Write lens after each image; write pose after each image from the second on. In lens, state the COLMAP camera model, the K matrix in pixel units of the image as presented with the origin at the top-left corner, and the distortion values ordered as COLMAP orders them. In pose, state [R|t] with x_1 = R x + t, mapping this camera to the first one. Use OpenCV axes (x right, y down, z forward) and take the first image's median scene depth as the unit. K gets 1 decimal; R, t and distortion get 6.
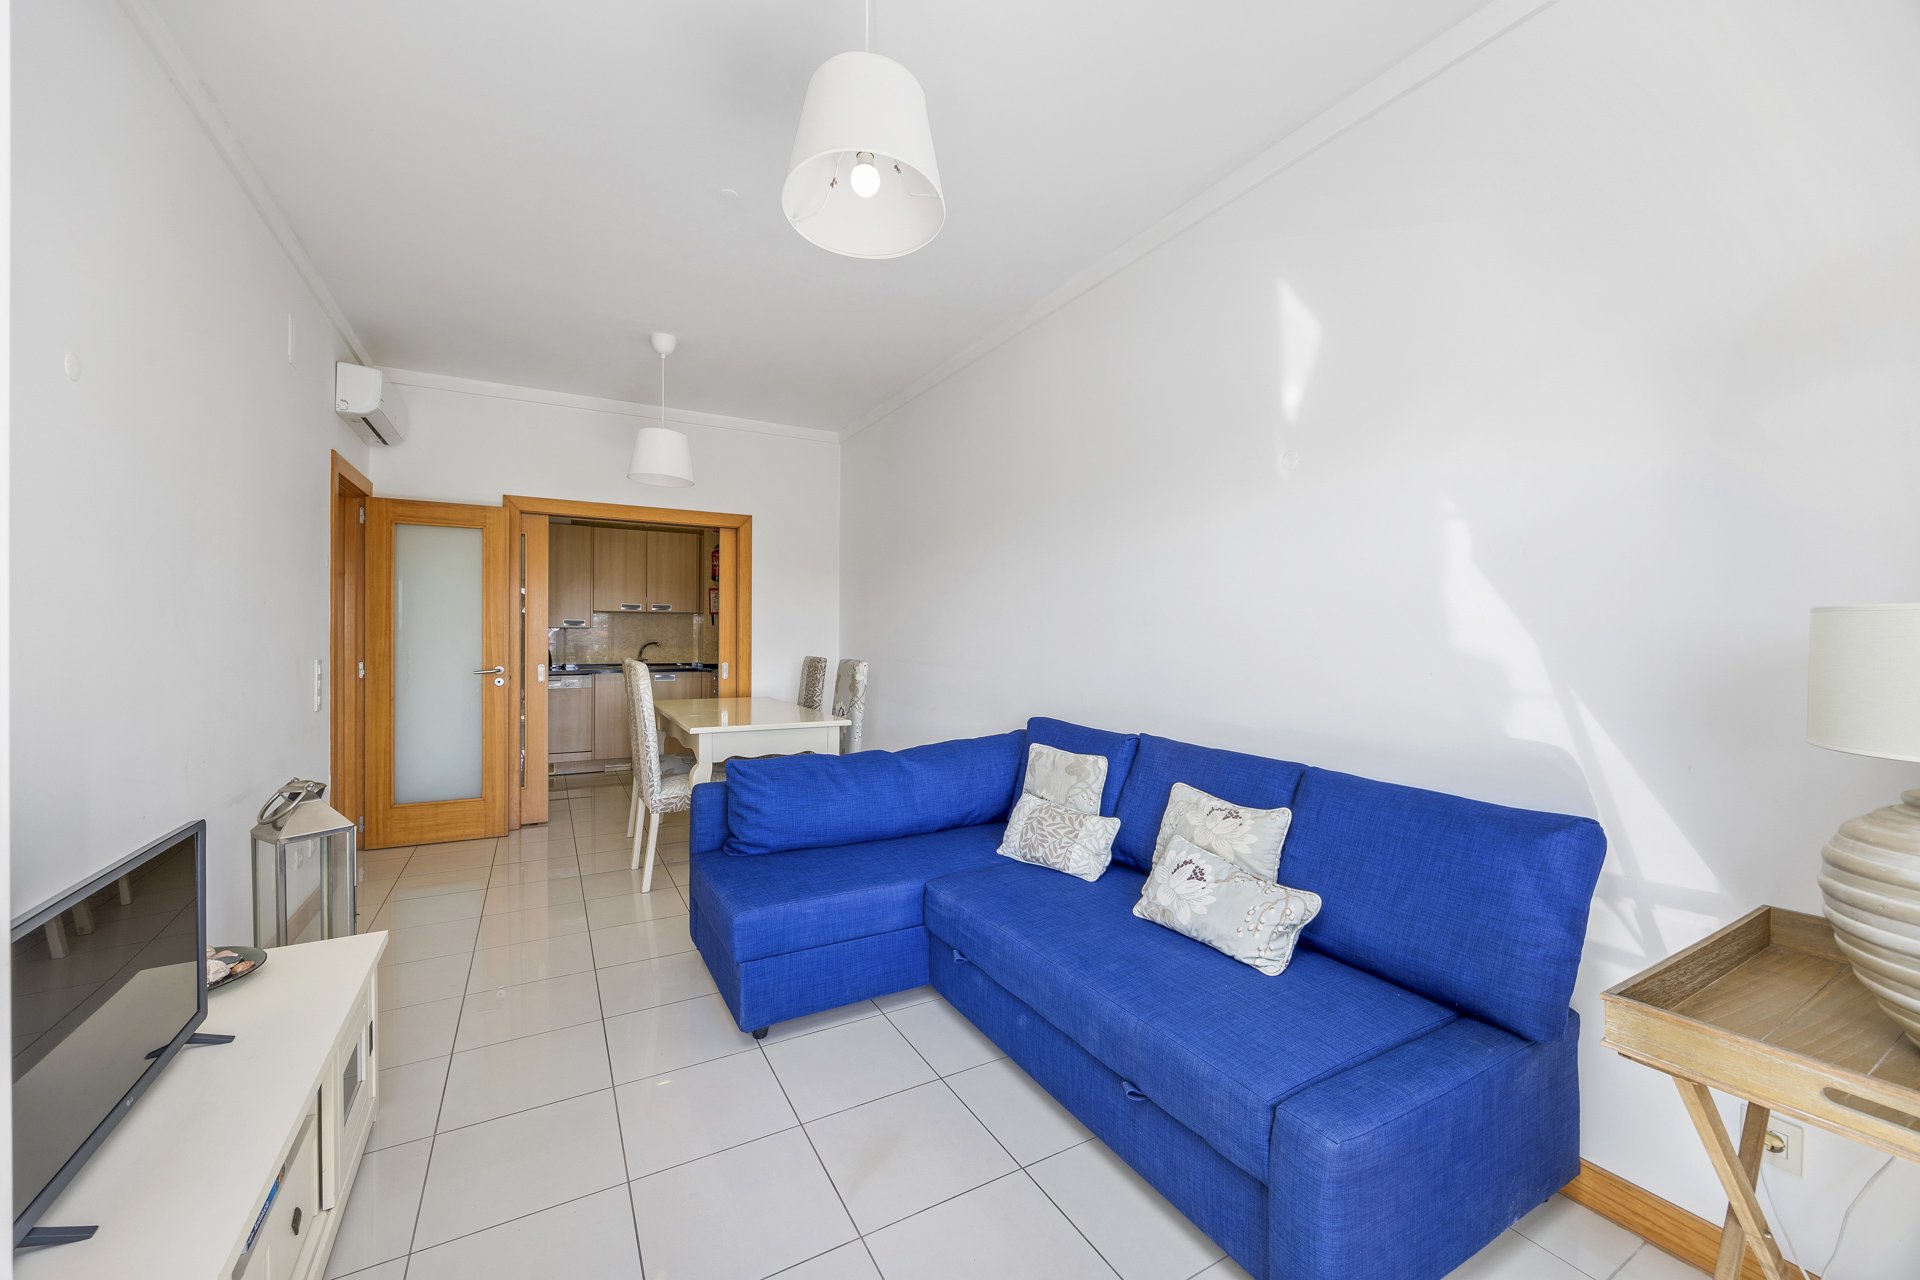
lens RADIAL K [[759.0, 0, 927.6], [0, 759.0, 637.0], [0, 0, 1]] dist [0.008796, -0.001438]
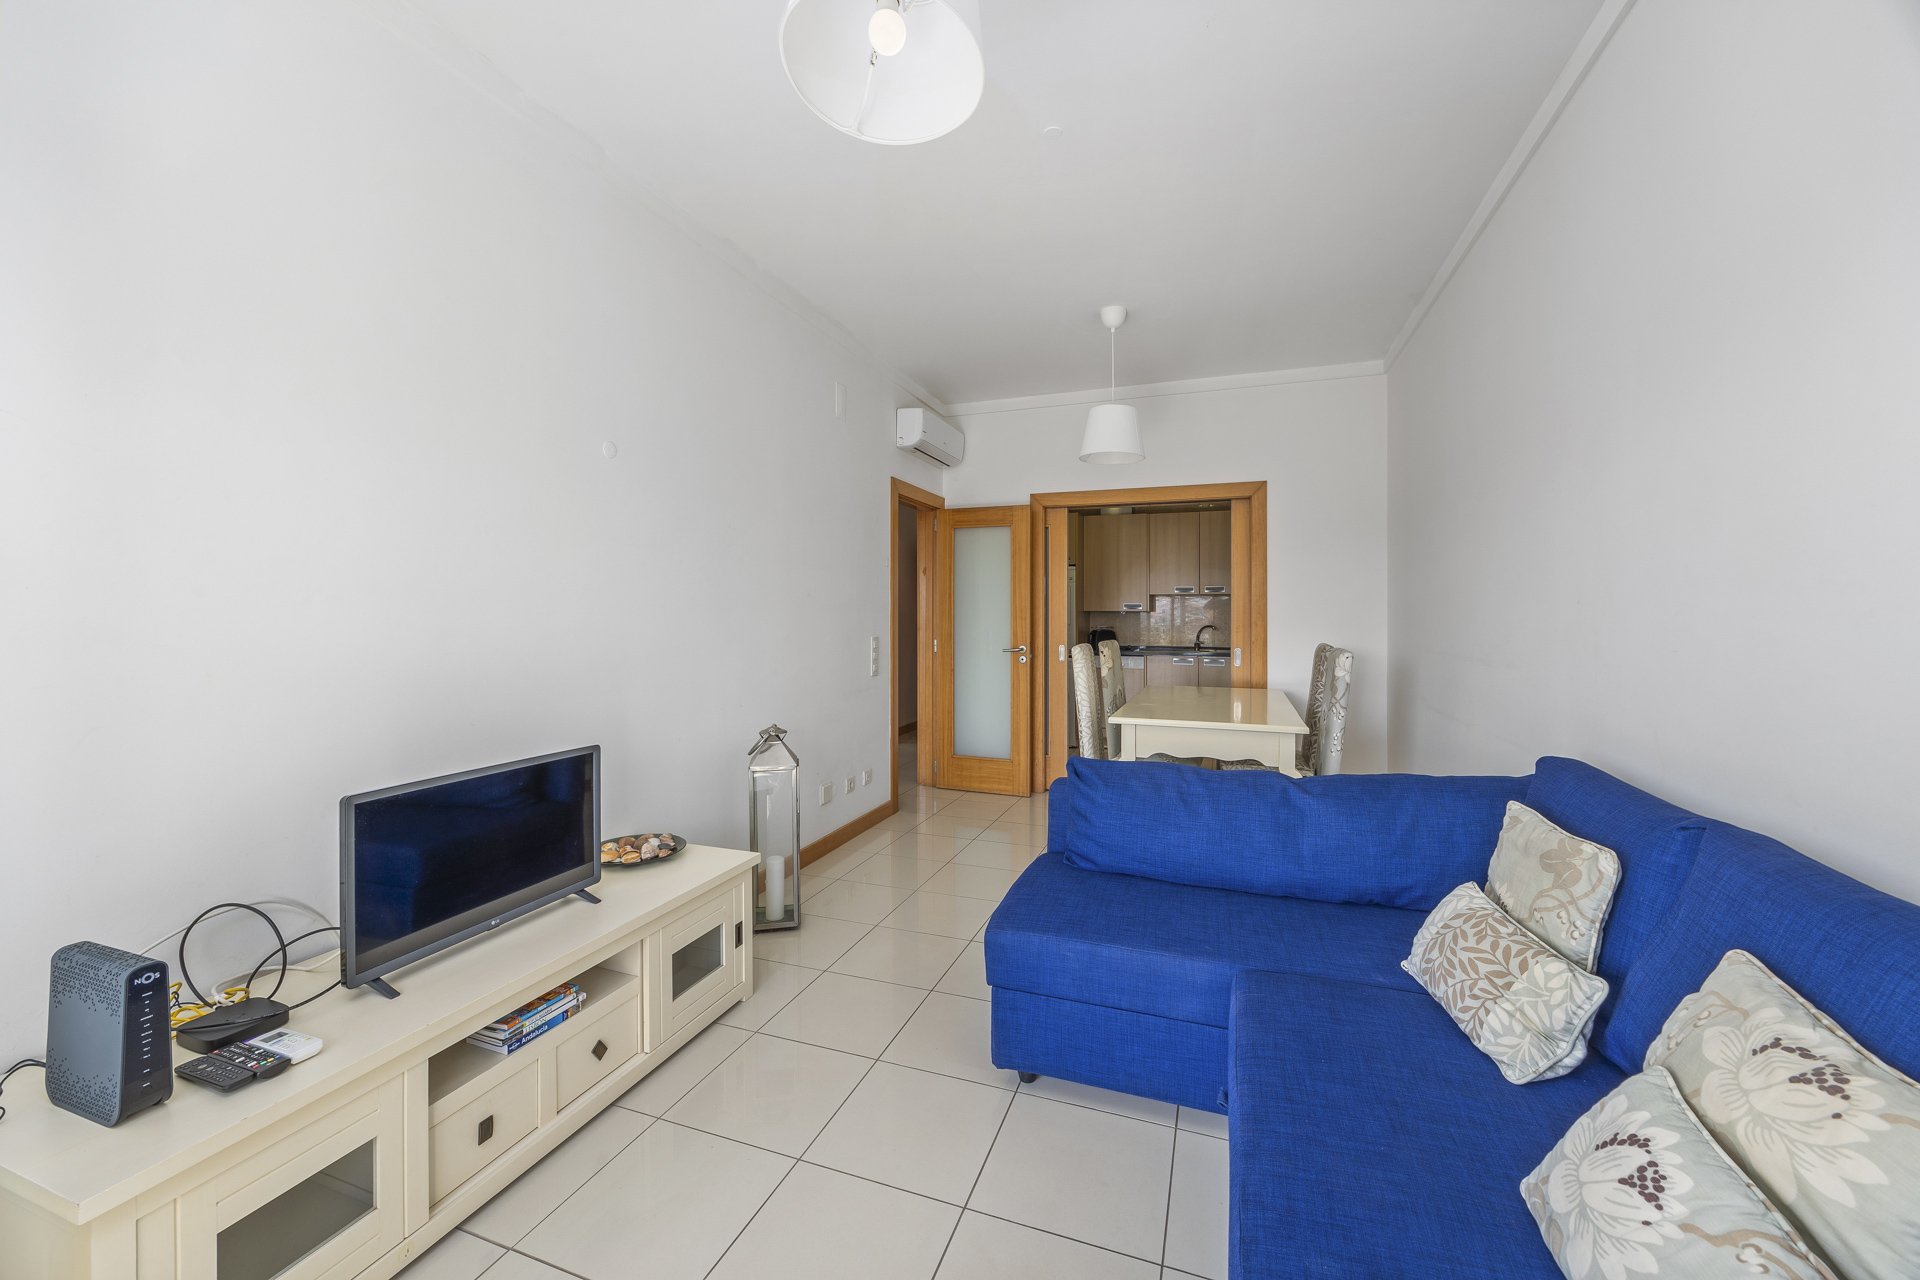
lens RADIAL K [[730.3, 0, 932.8], [0, 730.3, 614.5], [0, 0, 1]] dist [-0.005867, 0.001953]
pose [[0.658137, -0.005803, -0.752876, 0.224187], [-0.000268, 0.999968, -0.007942, 0.000904], [0.752898, 0.005429, 0.658115, 0.244821]]
